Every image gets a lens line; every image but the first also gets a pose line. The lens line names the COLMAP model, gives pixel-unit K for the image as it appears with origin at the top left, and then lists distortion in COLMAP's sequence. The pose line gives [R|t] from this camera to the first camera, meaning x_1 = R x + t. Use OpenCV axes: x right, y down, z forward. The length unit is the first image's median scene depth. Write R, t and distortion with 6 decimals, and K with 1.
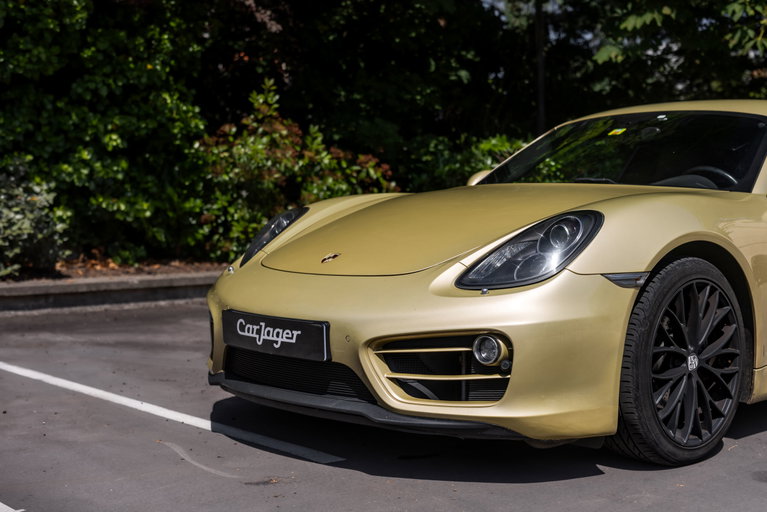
lens RADIAL K [[1137.0, 0, 383.5], [0, 1137.0, 256.0], [0, 0, 1]] dist [-0.021832, 0.014844]
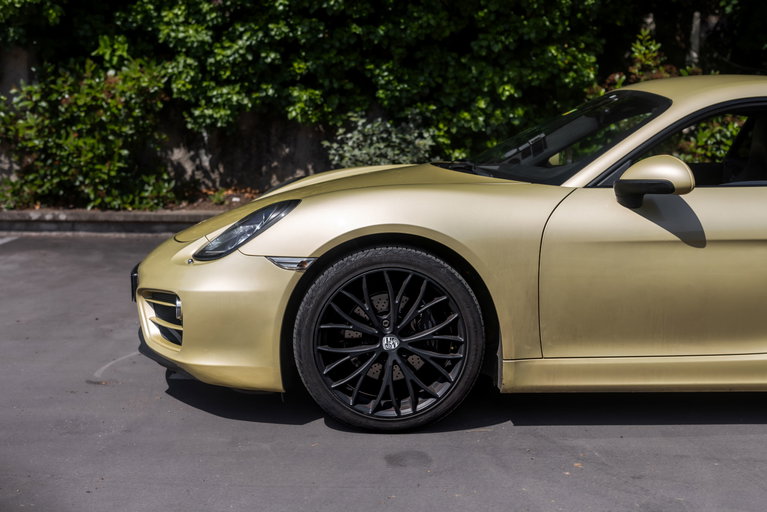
lens RADIAL K [[1137.0, 0, 383.5], [0, 1137.0, 256.0], [0, 0, 1]] dist [-0.021832, 0.014844]
pose [[0.735860, 0.094114, -0.670561, 0.450547], [-0.039377, 0.994566, 0.096377, -0.043445], [0.675988, -0.044515, 0.735567, 0.082911]]
